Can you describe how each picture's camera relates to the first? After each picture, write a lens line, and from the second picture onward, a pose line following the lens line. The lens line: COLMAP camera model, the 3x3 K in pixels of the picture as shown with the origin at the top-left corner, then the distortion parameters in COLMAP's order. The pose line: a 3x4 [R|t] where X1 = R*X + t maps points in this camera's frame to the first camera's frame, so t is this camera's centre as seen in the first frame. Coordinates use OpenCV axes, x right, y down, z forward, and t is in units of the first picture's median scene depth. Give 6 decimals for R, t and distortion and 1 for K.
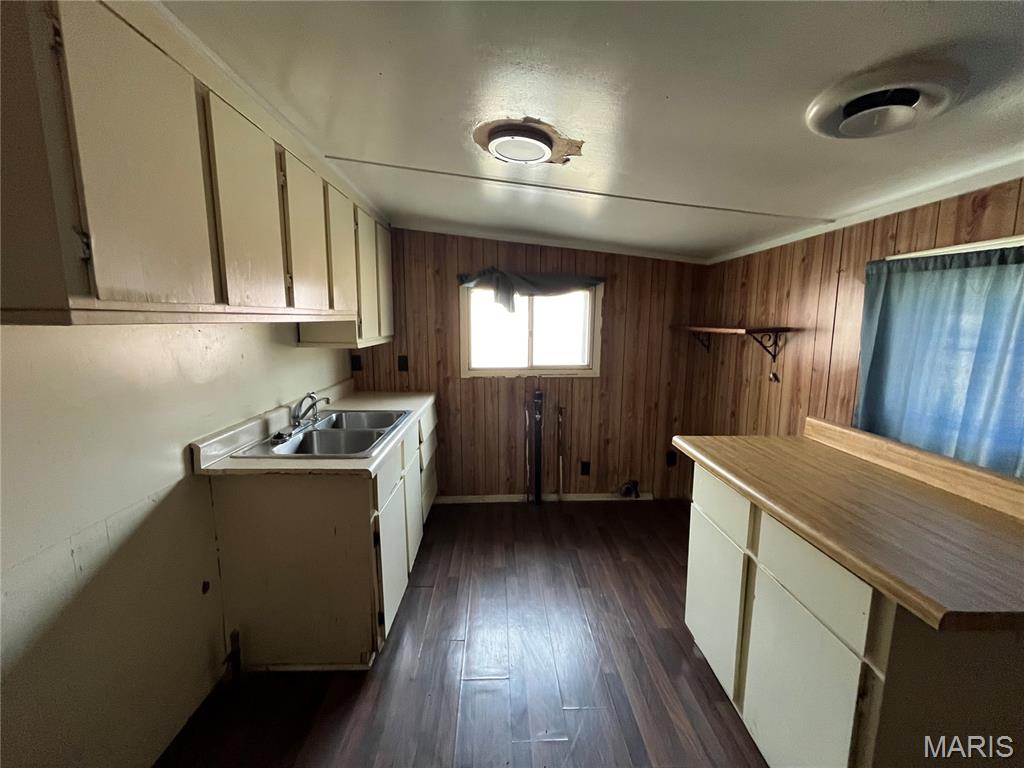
lens RADIAL K [[420.0, 0, 510.5], [0, 420.0, 380.1], [0, 0, 1]] dist [-0.000923, -0.000094]
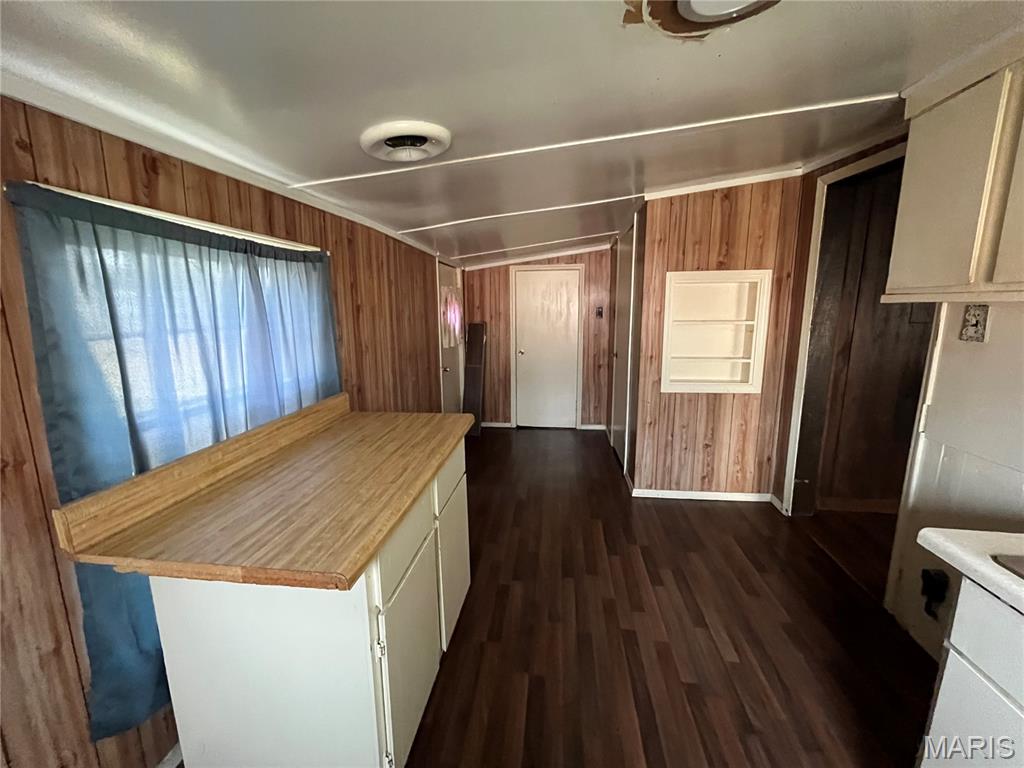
lens RADIAL K [[420.0, 0, 510.5], [0, 420.0, 380.1], [0, 0, 1]] dist [-0.000923, -0.000094]
pose [[-0.988857, -0.022340, 0.147184, 0.214913], [0.025111, 0.949479, 0.312825, -0.225839], [-0.146737, 0.313035, -0.938338, 1.666479]]
